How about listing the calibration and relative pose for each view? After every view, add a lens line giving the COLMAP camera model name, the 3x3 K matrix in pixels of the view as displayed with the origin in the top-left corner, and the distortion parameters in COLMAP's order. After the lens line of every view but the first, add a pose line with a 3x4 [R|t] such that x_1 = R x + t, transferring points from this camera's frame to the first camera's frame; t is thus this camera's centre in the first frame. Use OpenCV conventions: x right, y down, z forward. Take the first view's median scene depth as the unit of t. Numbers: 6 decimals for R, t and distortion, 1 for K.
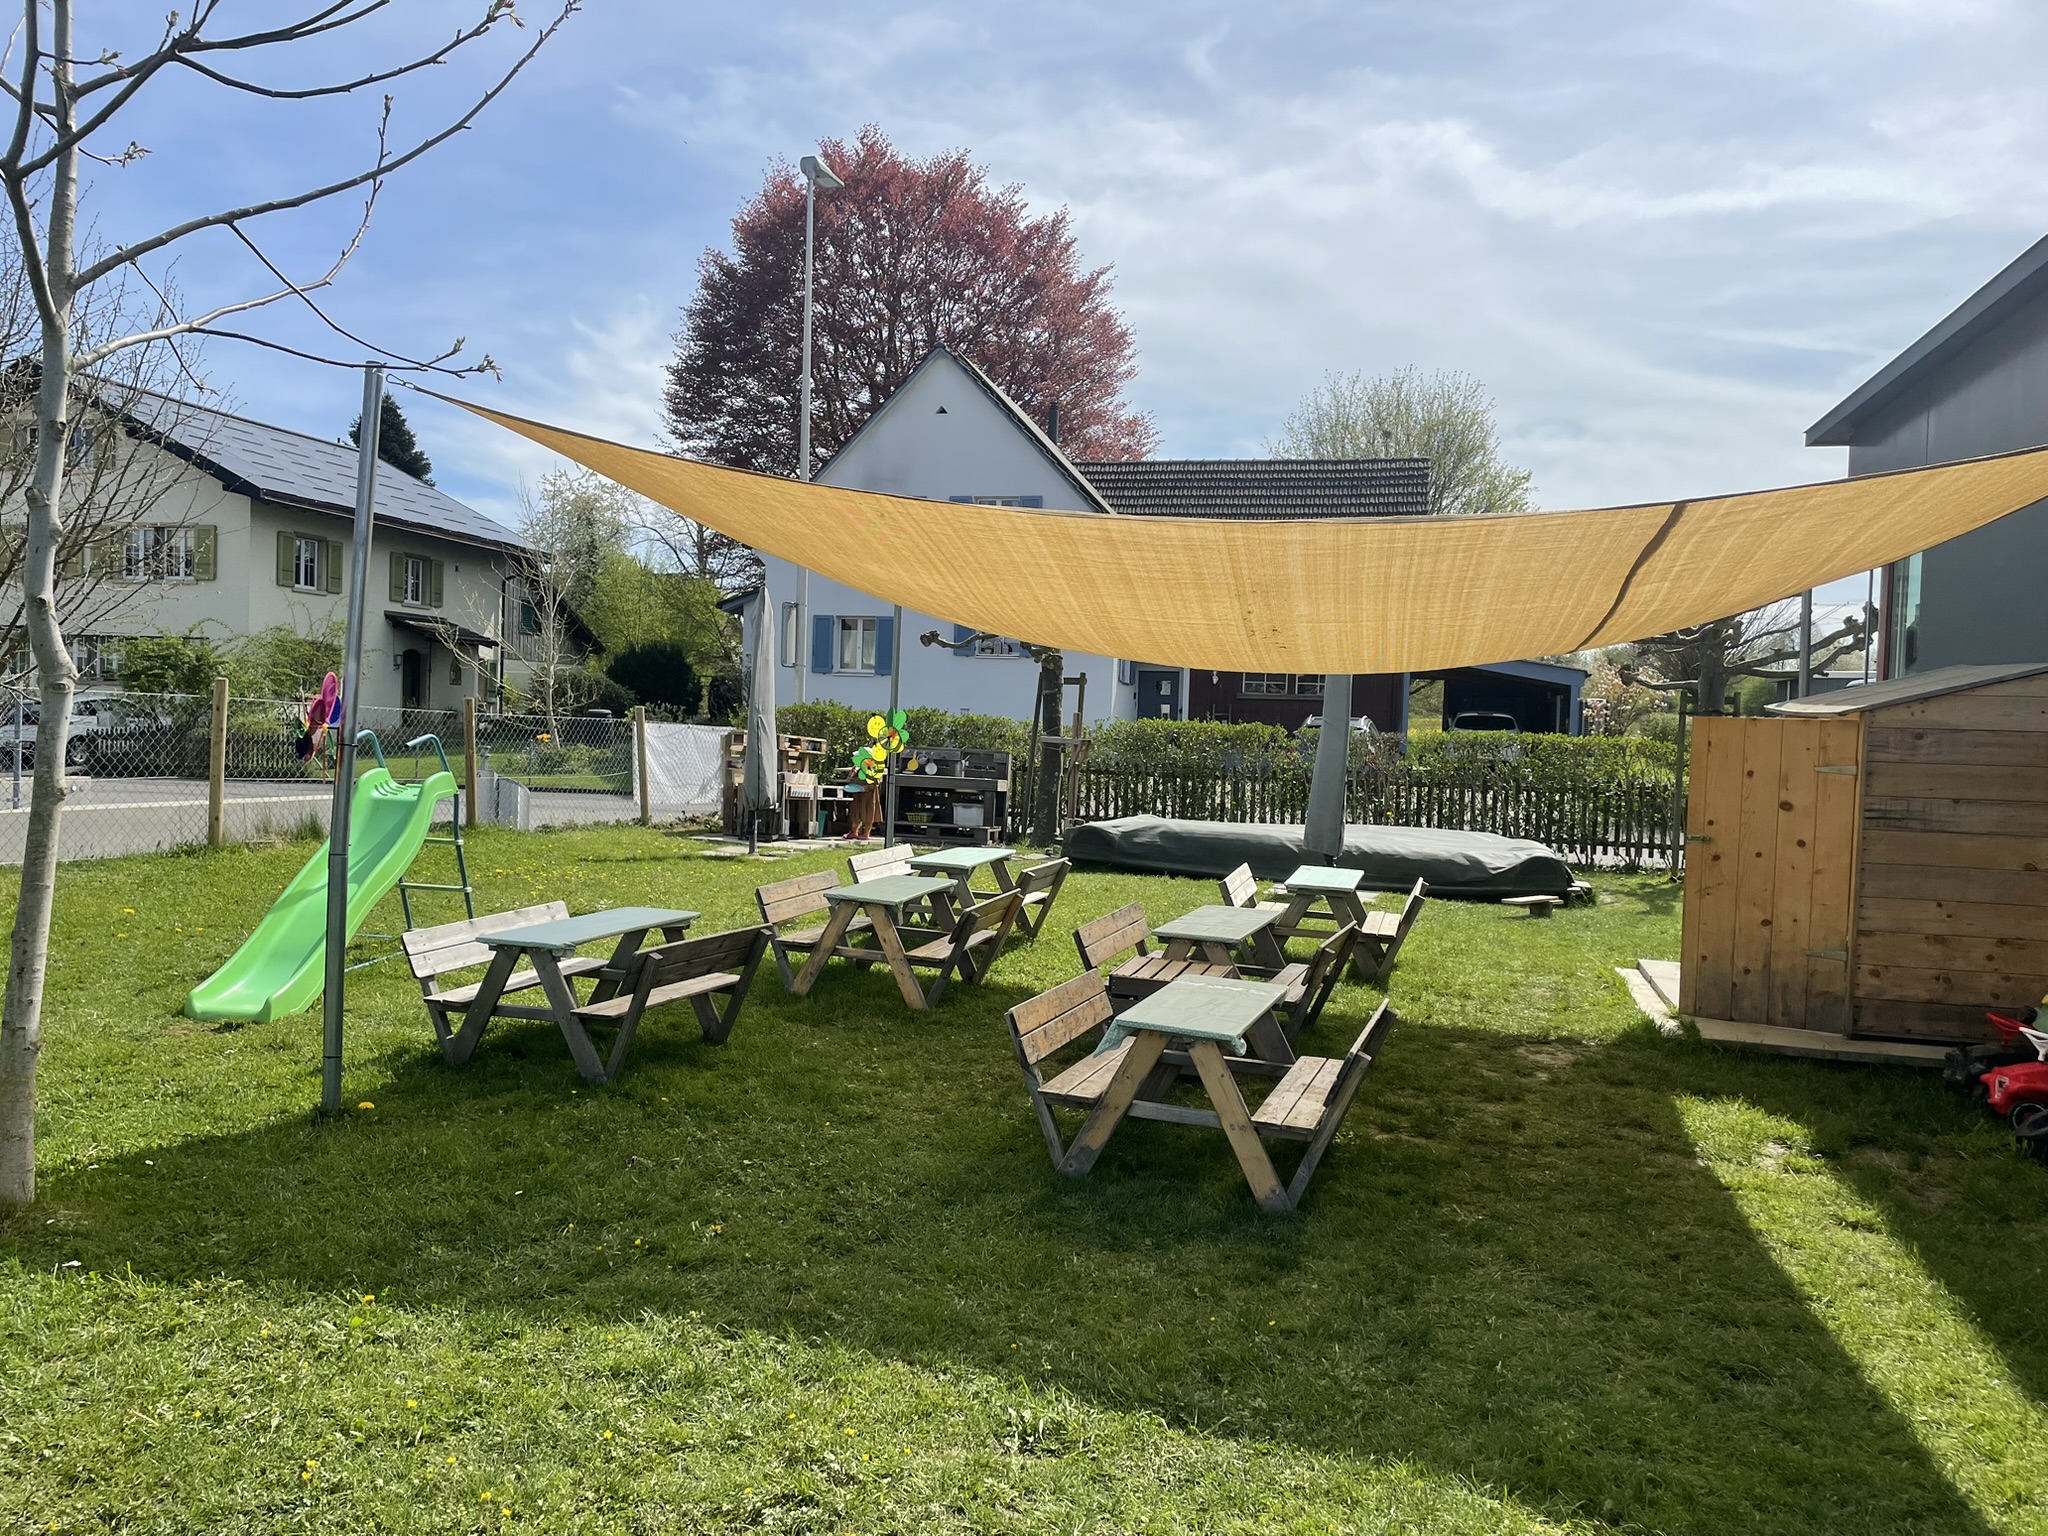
lens RADIAL K [[1553.2, 0, 1019.4], [0, 1553.2, 763.5], [0, 0, 1]] dist [0.047693, -0.042954]
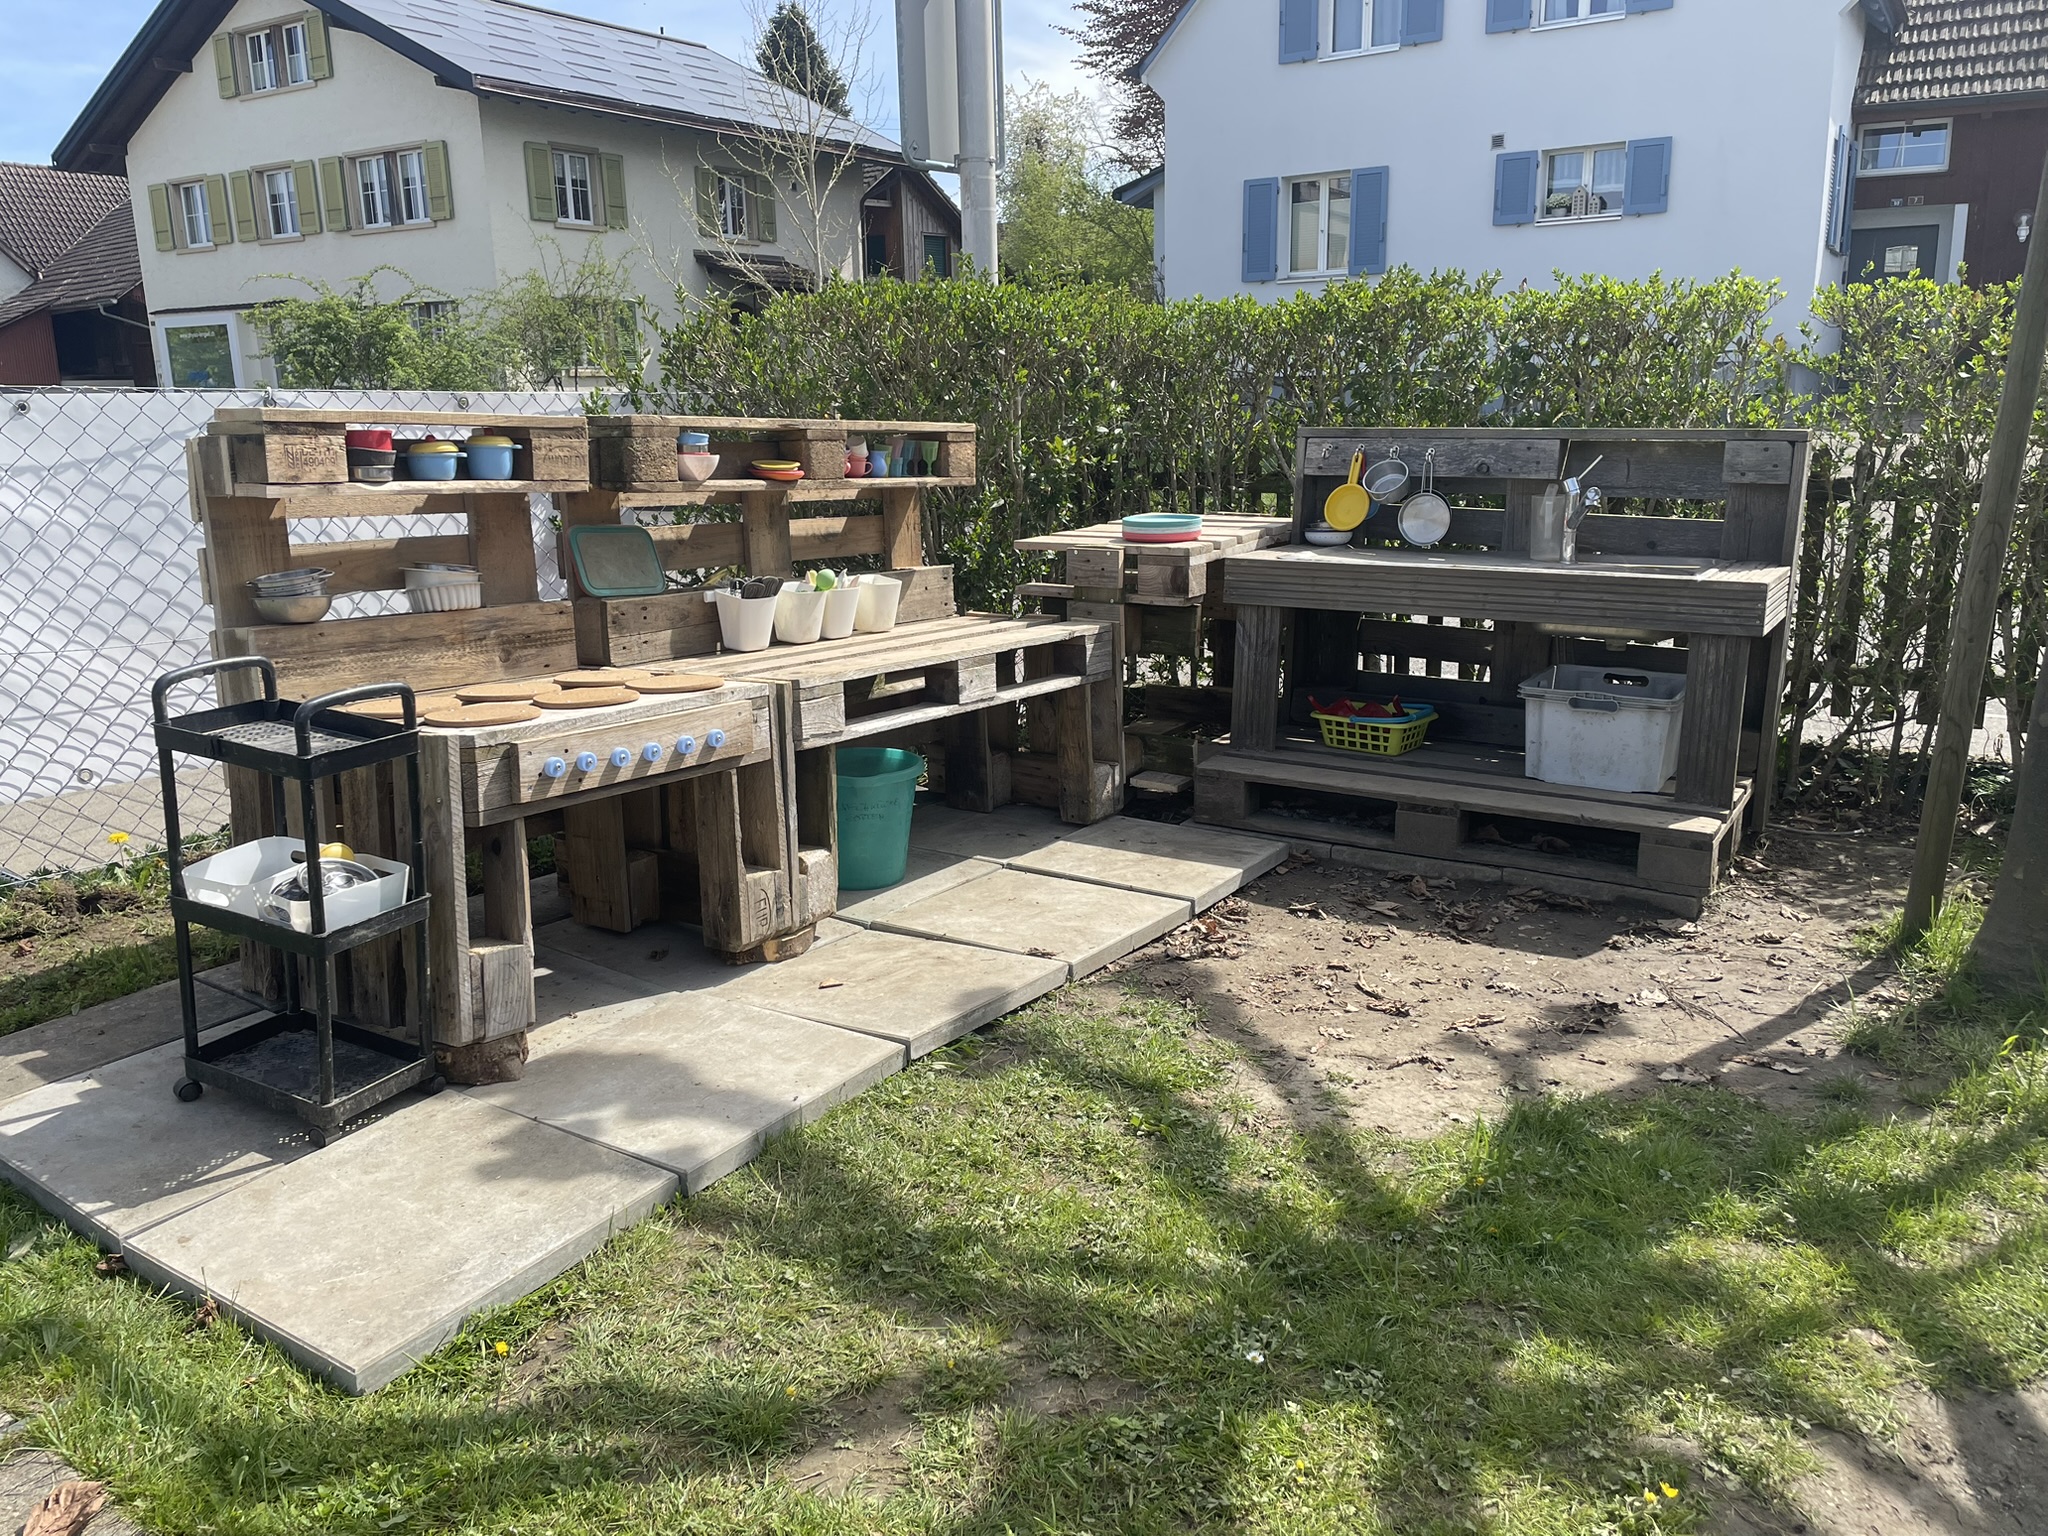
lens RADIAL K [[1553.2, 0, 1018.9], [0, 1553.2, 750.8], [0, 0, 1]] dist [0.047693, -0.042954]
pose [[0.947111, 0.018103, -0.320394, -0.017842], [0.048892, 0.978611, 0.199823, -0.005963], [0.317159, -0.204920, 0.925969, 0.347918]]
